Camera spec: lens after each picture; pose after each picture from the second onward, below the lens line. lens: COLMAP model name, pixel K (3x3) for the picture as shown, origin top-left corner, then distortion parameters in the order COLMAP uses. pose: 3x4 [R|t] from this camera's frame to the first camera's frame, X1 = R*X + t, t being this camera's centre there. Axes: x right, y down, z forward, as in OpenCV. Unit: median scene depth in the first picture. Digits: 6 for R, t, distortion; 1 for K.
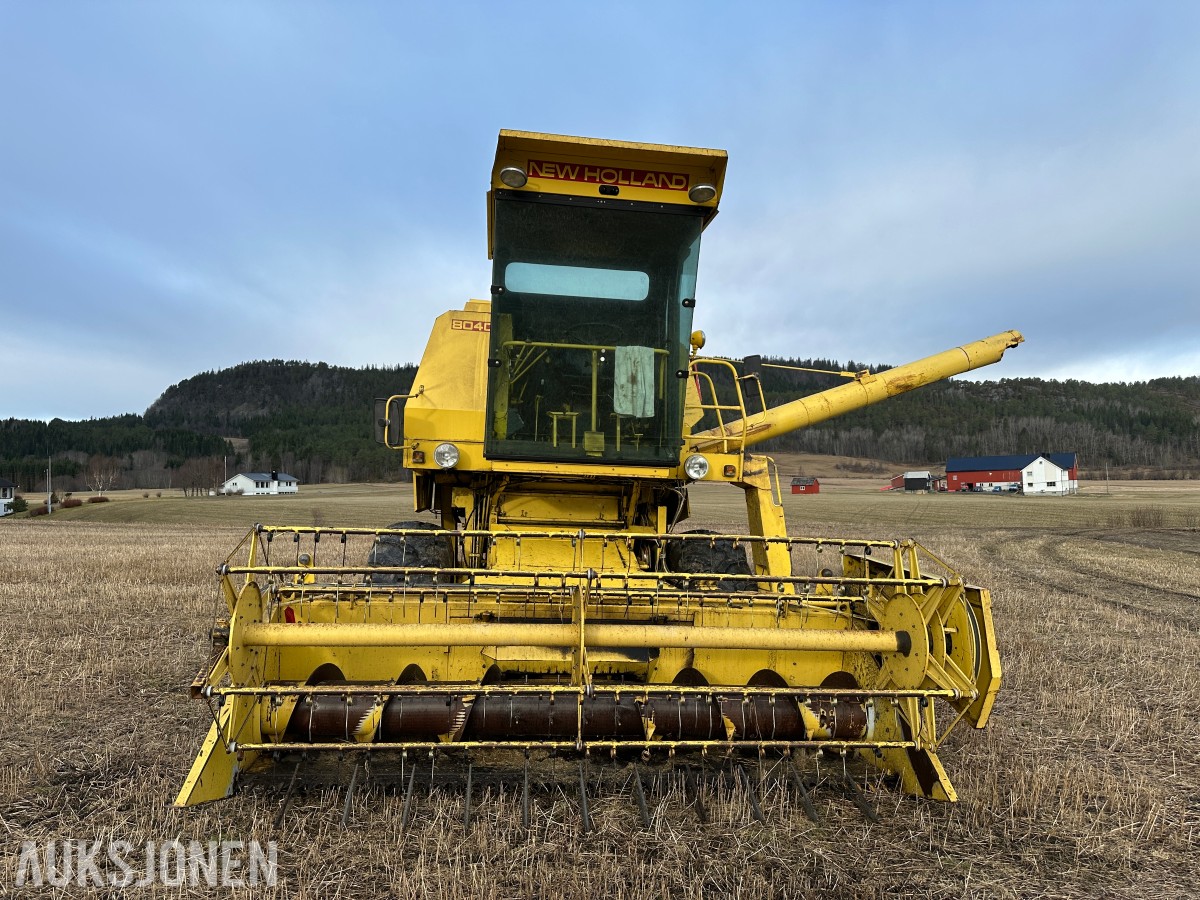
lens RADIAL K [[857.7, 0, 600.0], [0, 857.7, 450.0], [0, 0, 1]] dist [0.078938, -0.099425]
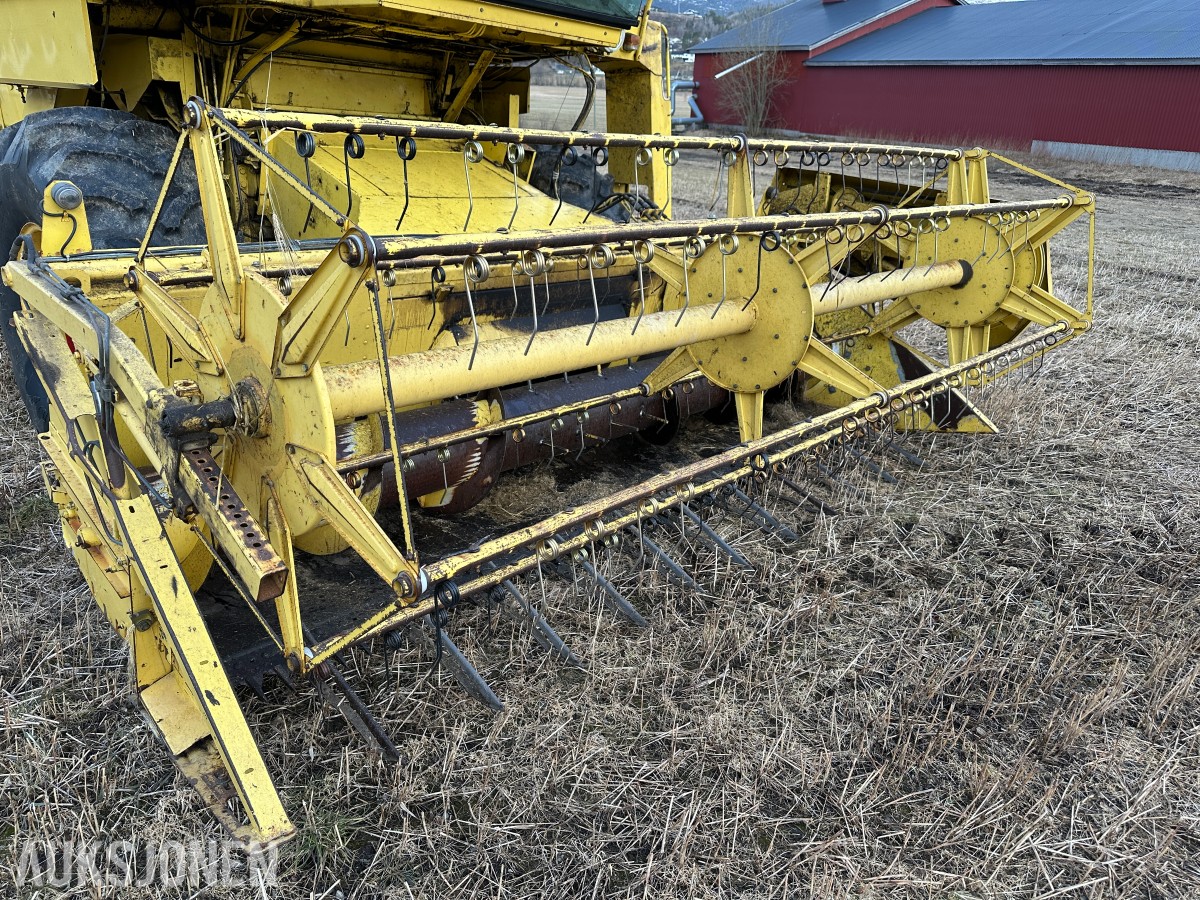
lens RADIAL K [[857.7, 0, 600.0], [0, 857.7, 450.0], [0, 0, 1]] dist [0.078938, -0.099425]
pose [[0.798434, -0.198395, 0.568456, -0.334208], [-0.068059, 0.908358, 0.412617, 0.034974], [-0.598223, -0.368137, 0.711762, 0.379011]]
